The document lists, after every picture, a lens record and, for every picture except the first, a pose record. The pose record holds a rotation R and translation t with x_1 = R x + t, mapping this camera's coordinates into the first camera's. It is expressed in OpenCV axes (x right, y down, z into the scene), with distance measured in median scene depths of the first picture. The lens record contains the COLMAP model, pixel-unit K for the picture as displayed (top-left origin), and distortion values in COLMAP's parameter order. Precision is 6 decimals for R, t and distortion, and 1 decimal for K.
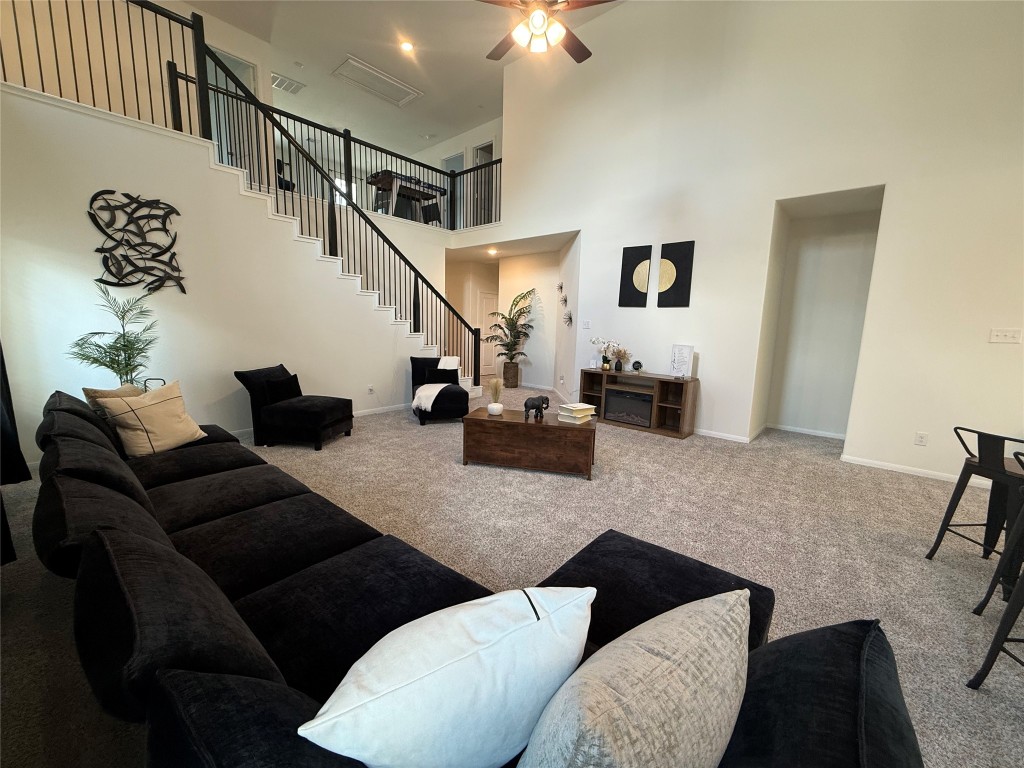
lens RADIAL K [[408.9, 0, 512.9], [0, 408.9, 383.0], [0, 0, 1]] dist [0.001773, -0.000773]
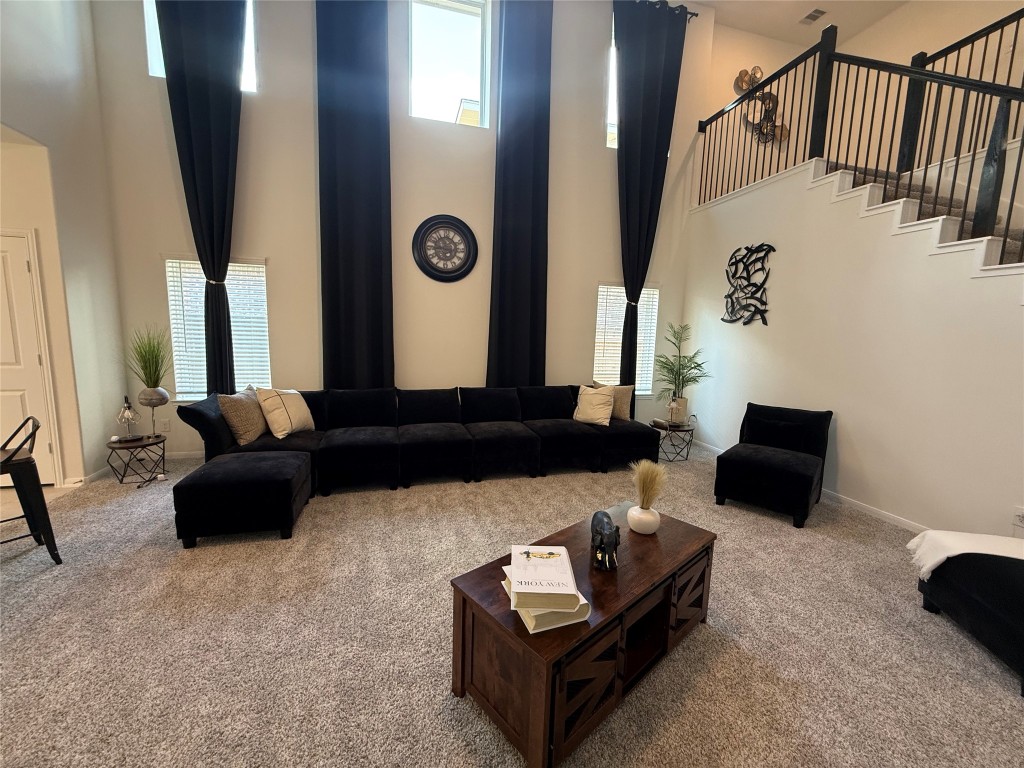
lens RADIAL K [[408.9, 0, 511.3], [0, 408.9, 381.3], [0, 0, 1]] dist [0.001773, -0.000773]
pose [[-0.551069, 0.060475, -0.832266, 0.464333], [-0.167390, 0.969086, 0.181251, -0.170251], [0.817499, 0.239195, -0.523910, 1.114827]]
